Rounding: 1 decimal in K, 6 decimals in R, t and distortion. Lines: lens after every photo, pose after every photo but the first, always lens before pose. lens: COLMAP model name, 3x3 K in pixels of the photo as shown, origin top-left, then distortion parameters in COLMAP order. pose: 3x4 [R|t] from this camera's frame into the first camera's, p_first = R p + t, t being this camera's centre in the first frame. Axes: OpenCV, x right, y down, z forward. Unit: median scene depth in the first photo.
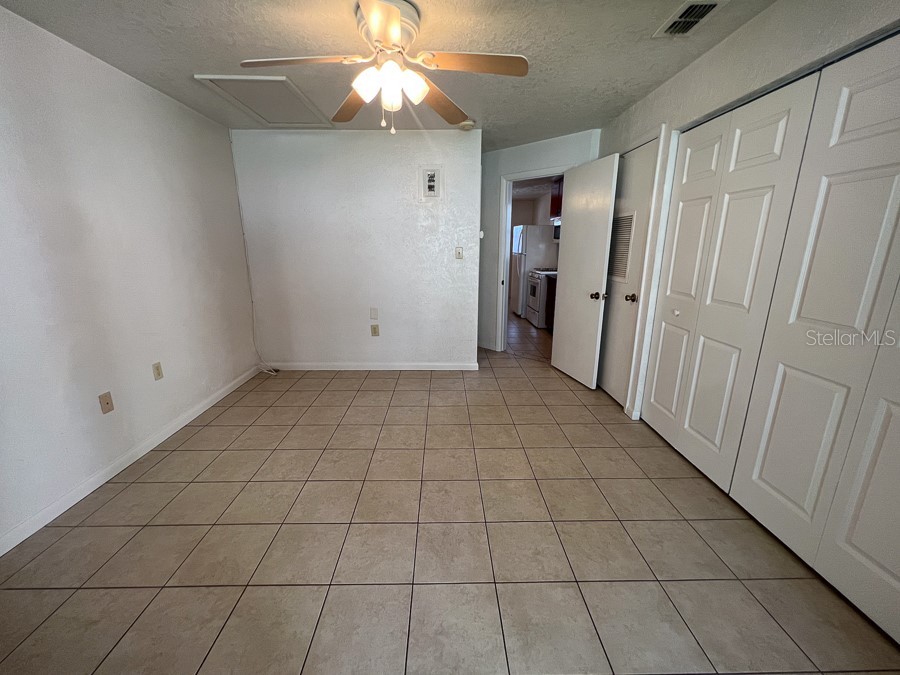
lens RADIAL K [[361.3, 0, 450.0], [0, 361.3, 337.5], [0, 0, 1]] dist [-0.001190, -0.000027]
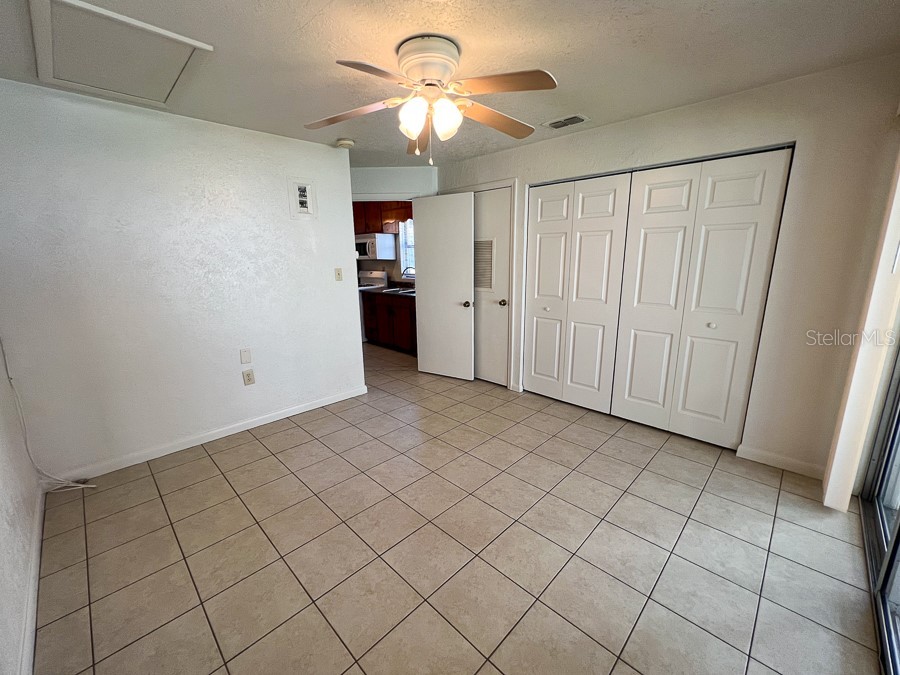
lens RADIAL K [[367.4, 0, 443.8], [0, 367.4, 337.9], [0, 0, 1]] dist [-0.000702, 0.000047]
pose [[0.718707, -0.163387, 0.675844, -0.565713], [0.185662, 0.981803, 0.039916, -0.075290], [-0.670068, 0.096791, 0.735963, 0.164016]]
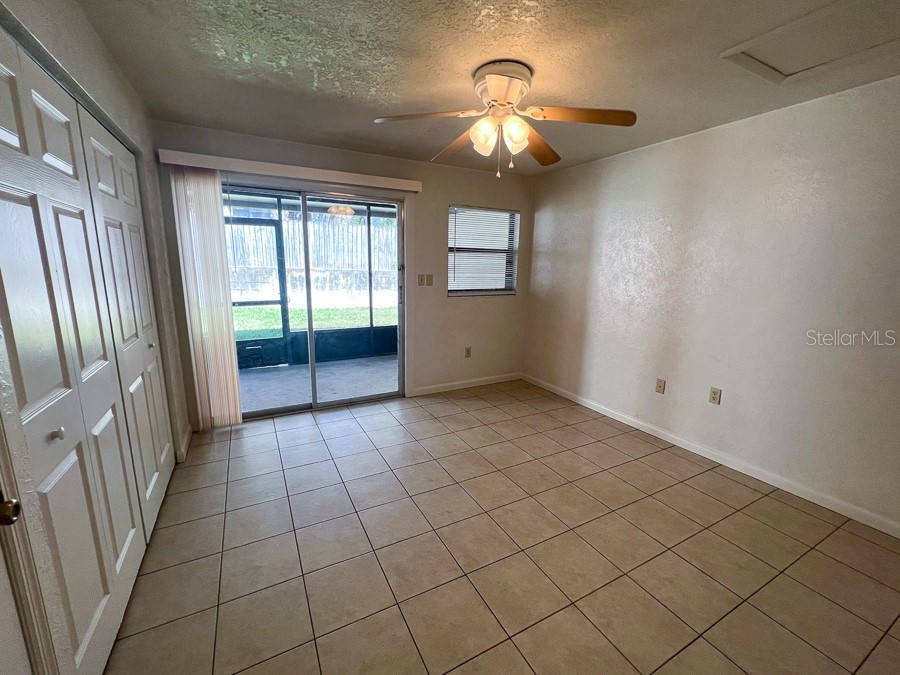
lens RADIAL K [[367.4, 0, 443.8], [0, 367.4, 337.9], [0, 0, 1]] dist [-0.000702, 0.000047]
pose [[-0.893871, 0.078509, -0.441398, 0.312038], [-0.123124, 0.903704, 0.410073, -0.346945], [0.431087, 0.420899, -0.798128, 1.240393]]
